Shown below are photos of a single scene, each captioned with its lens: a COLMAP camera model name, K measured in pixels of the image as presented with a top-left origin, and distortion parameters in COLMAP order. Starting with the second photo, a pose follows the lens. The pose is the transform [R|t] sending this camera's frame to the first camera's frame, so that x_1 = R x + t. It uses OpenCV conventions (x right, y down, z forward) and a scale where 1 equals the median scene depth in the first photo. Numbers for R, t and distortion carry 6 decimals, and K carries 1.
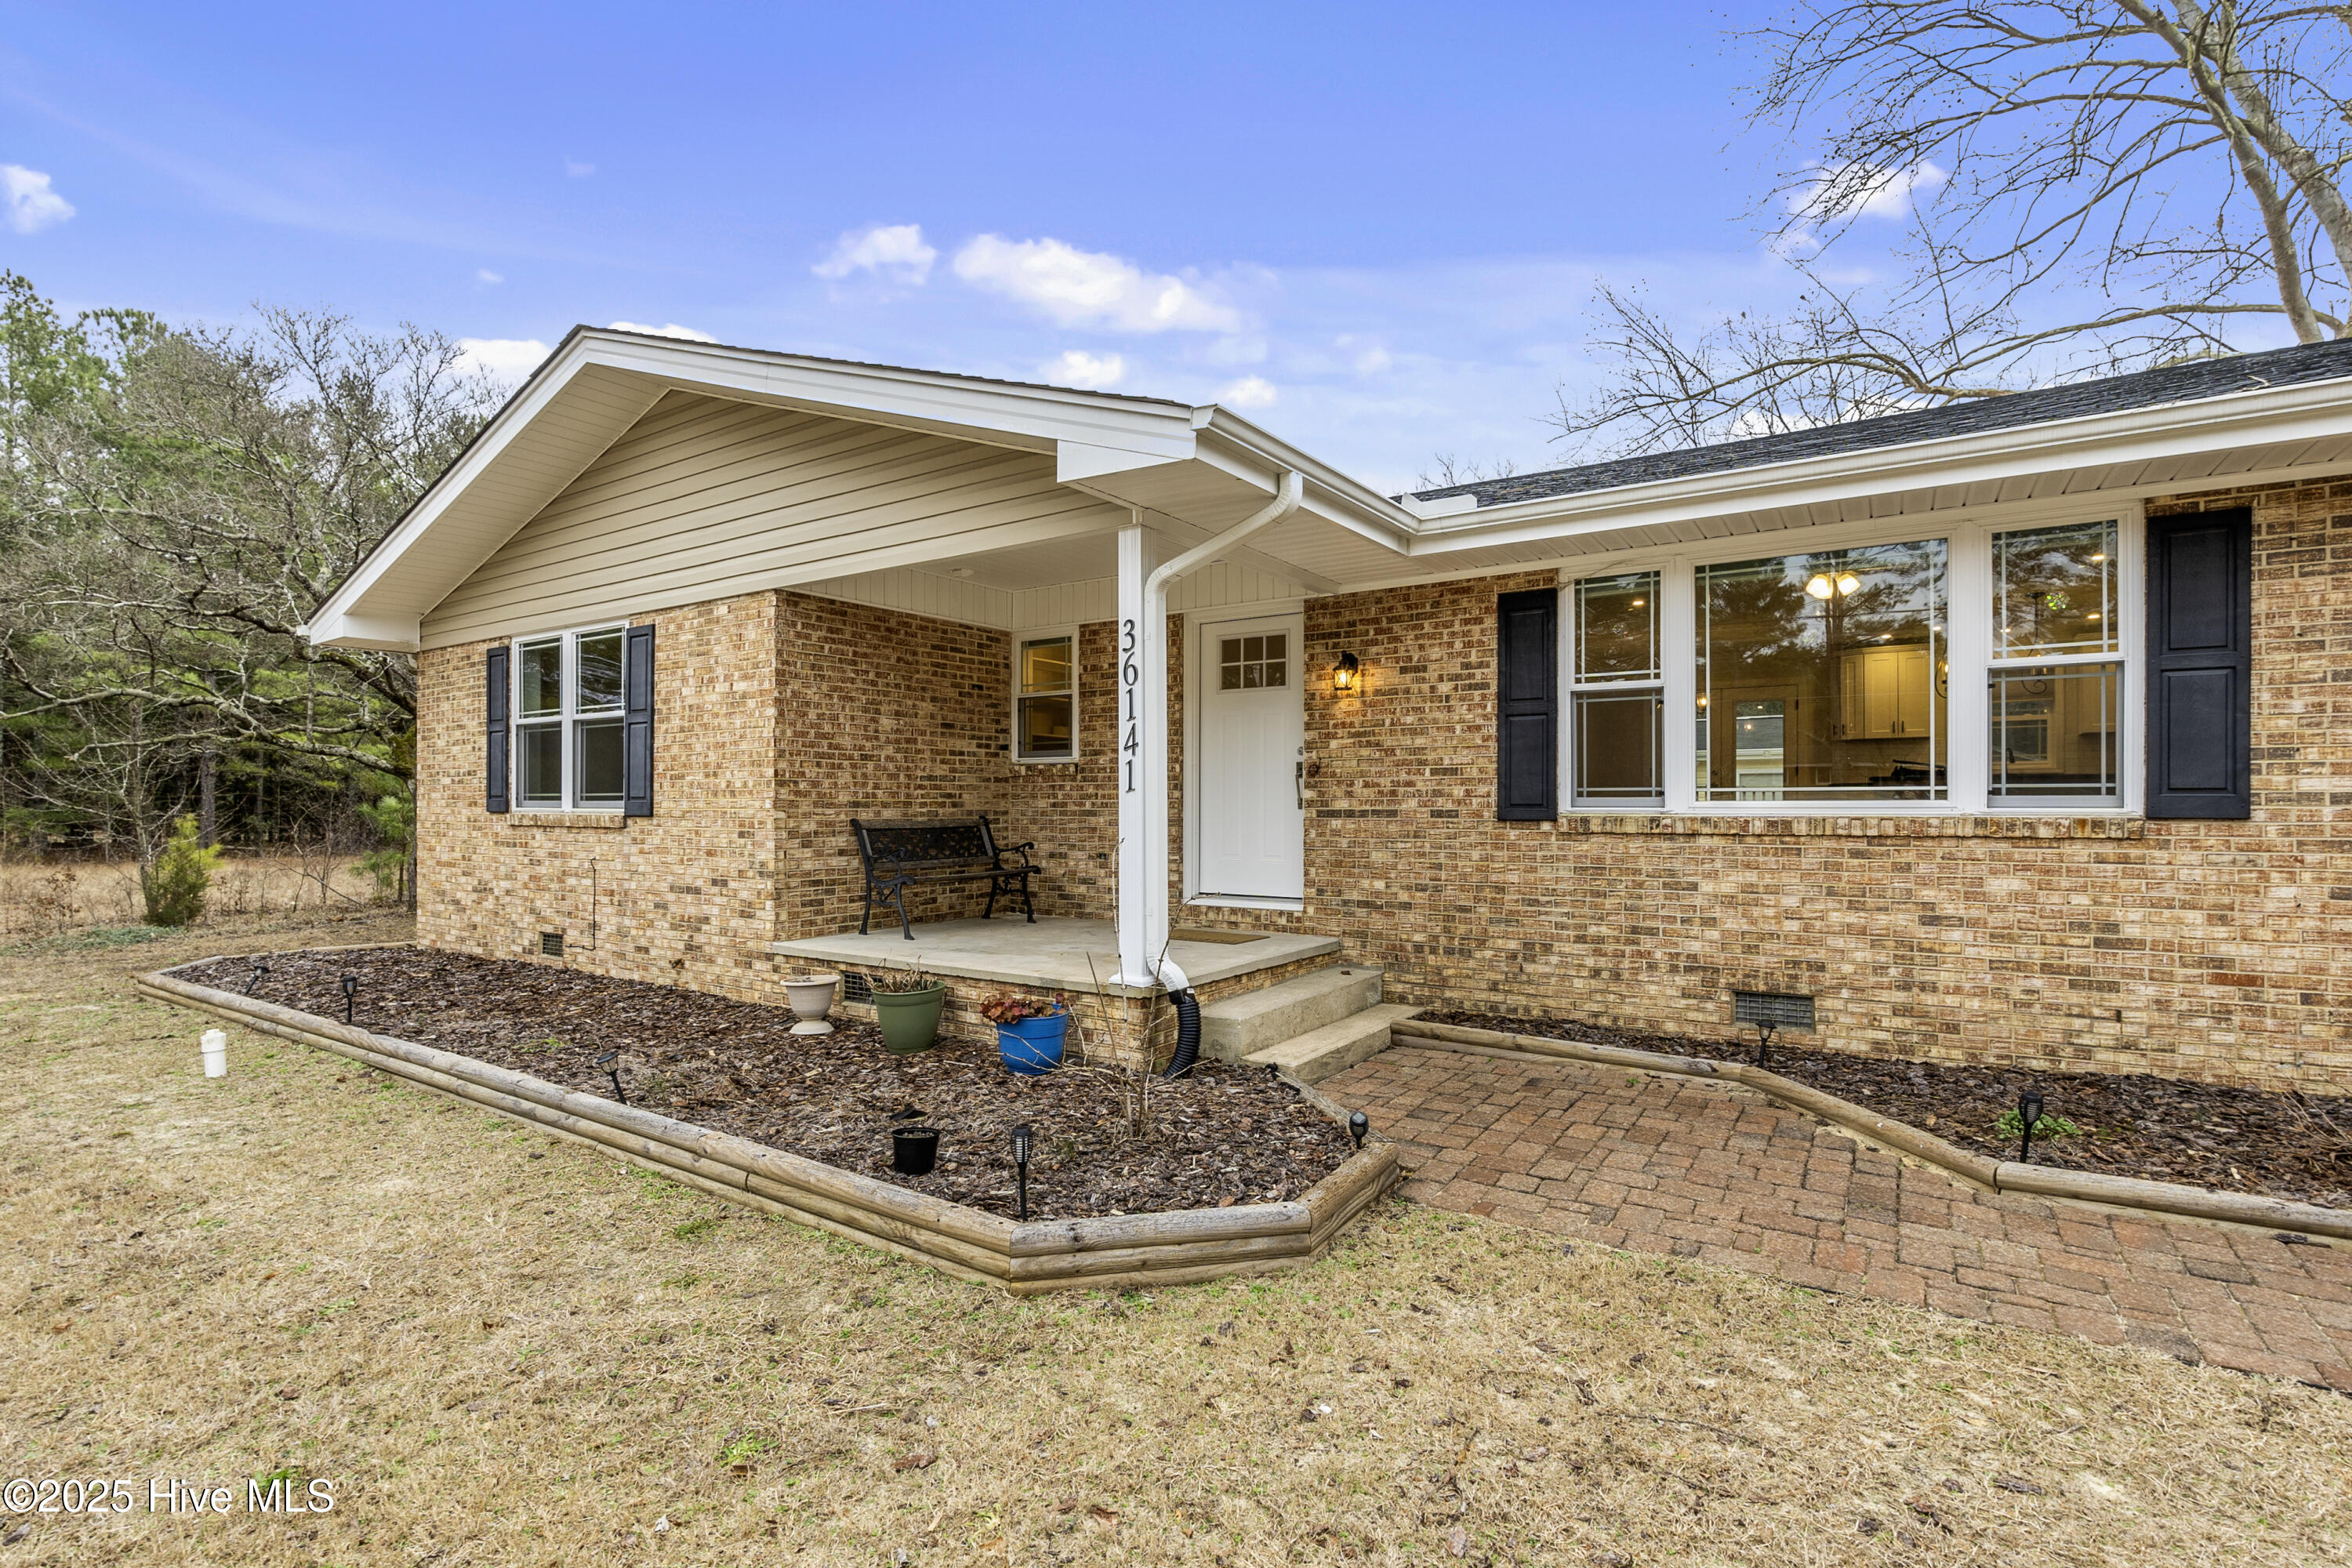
lens RADIAL K [[1103.8, 0, 1222.8], [0, 1103.8, 782.4], [0, 0, 1]] dist [-0.003960, -0.000046]
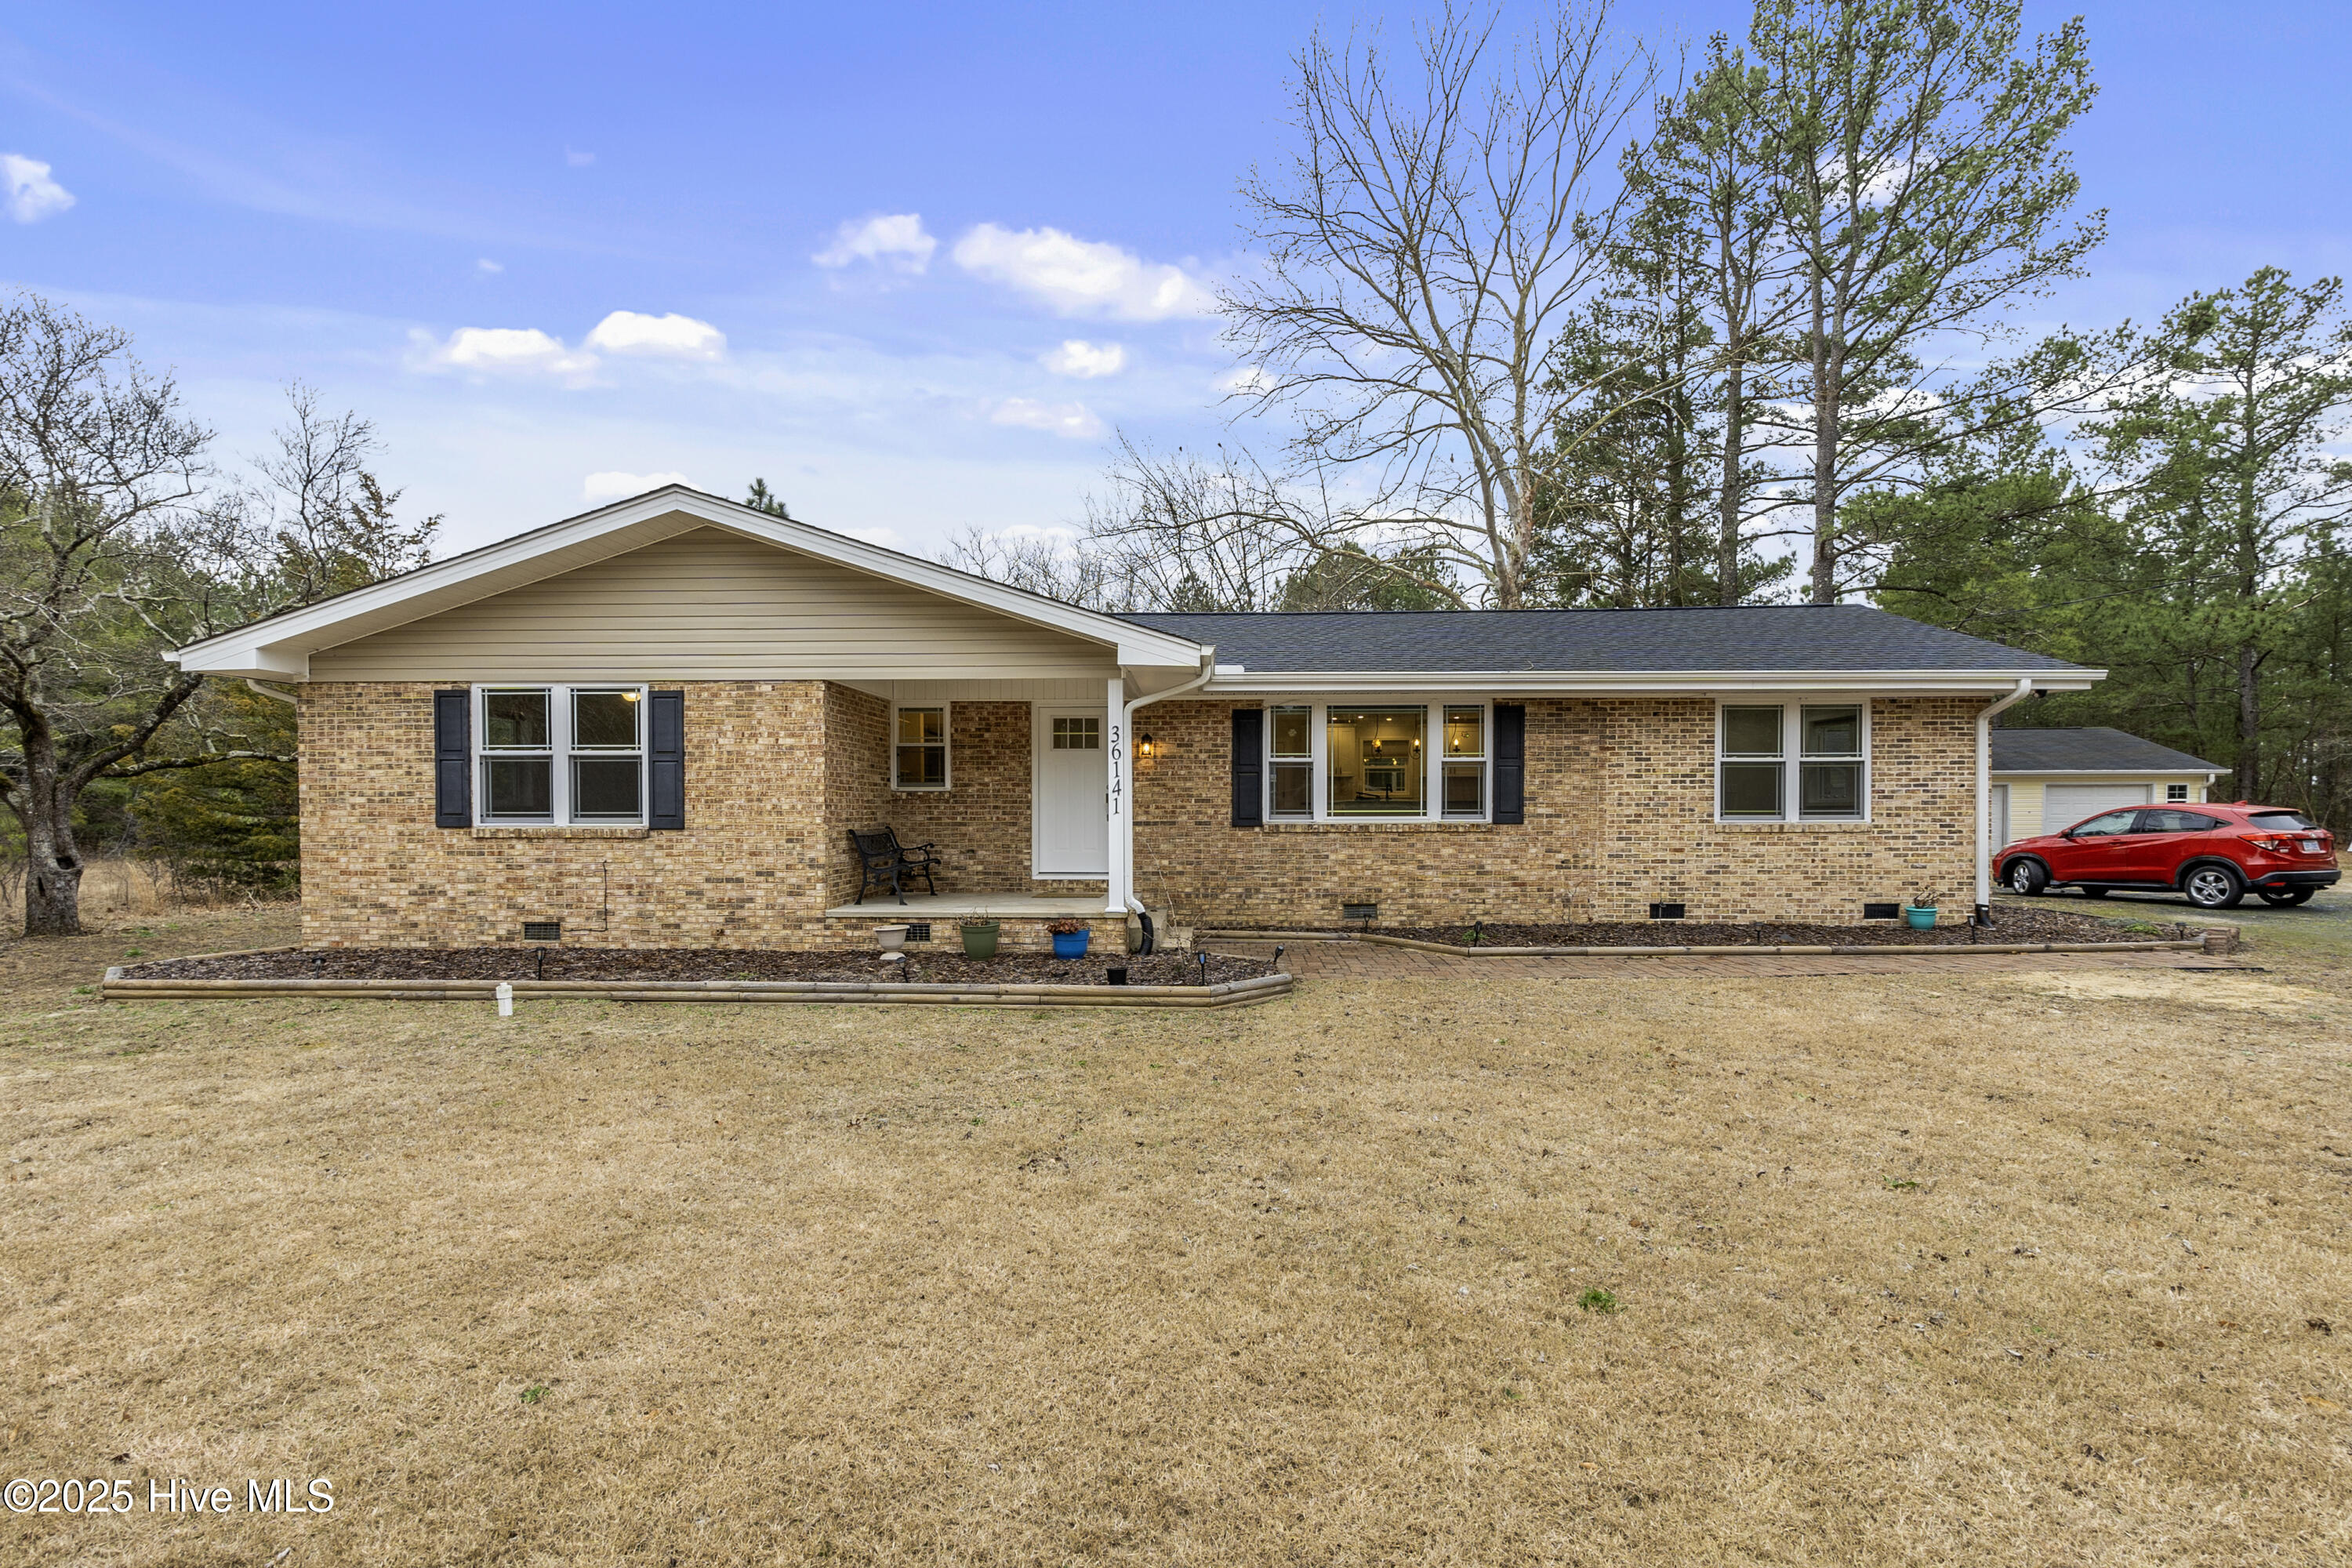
lens RADIAL K [[1088.1, 0, 1211.0], [0, 1088.1, 783.3], [0, 0, 1]] dist [-0.000762, 0.000066]
pose [[0.849016, 0.011697, 0.528237, -0.750527], [-0.009516, 0.999931, -0.006846, -0.026455], [-0.528281, 0.000786, 0.849069, -0.570456]]
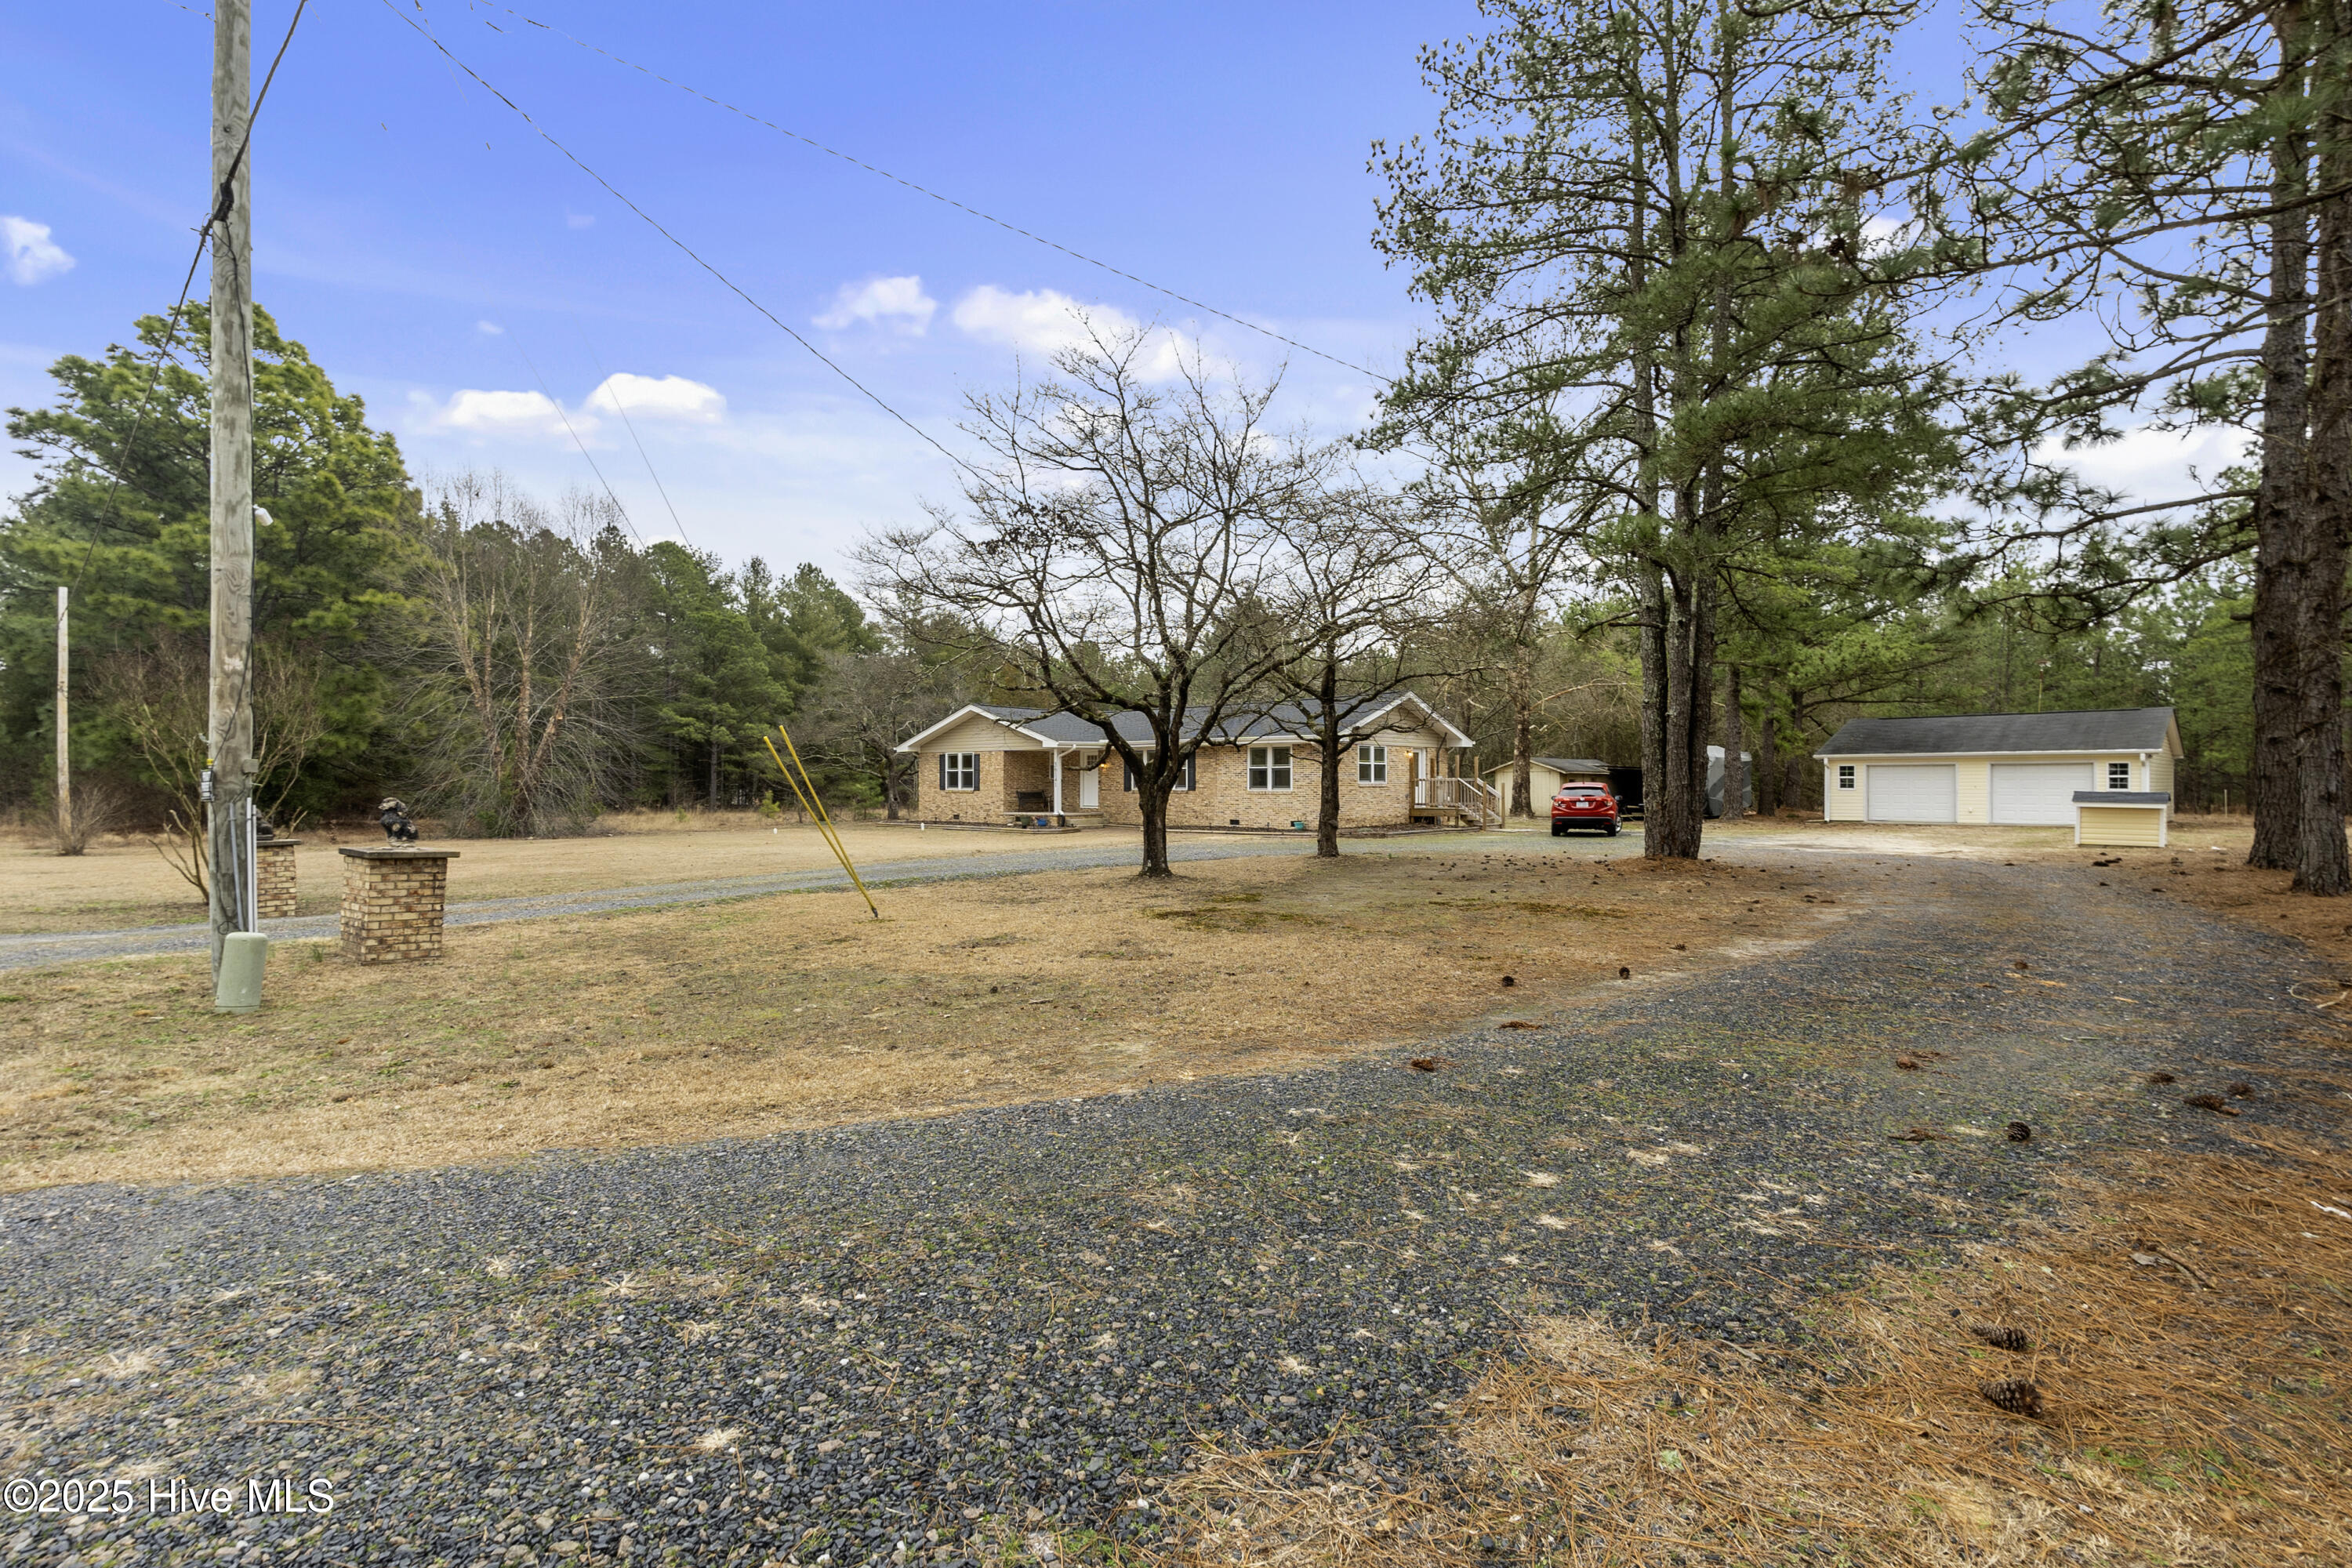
lens RADIAL K [[1088.1, 0, 1211.0], [0, 1088.1, 783.3], [0, 0, 1]] dist [-0.000762, 0.000066]
pose [[0.990258, -0.002689, -0.139218, 1.433821], [0.006032, 0.999703, 0.023592, -0.131572], [0.139113, -0.024202, 0.989981, -4.394915]]
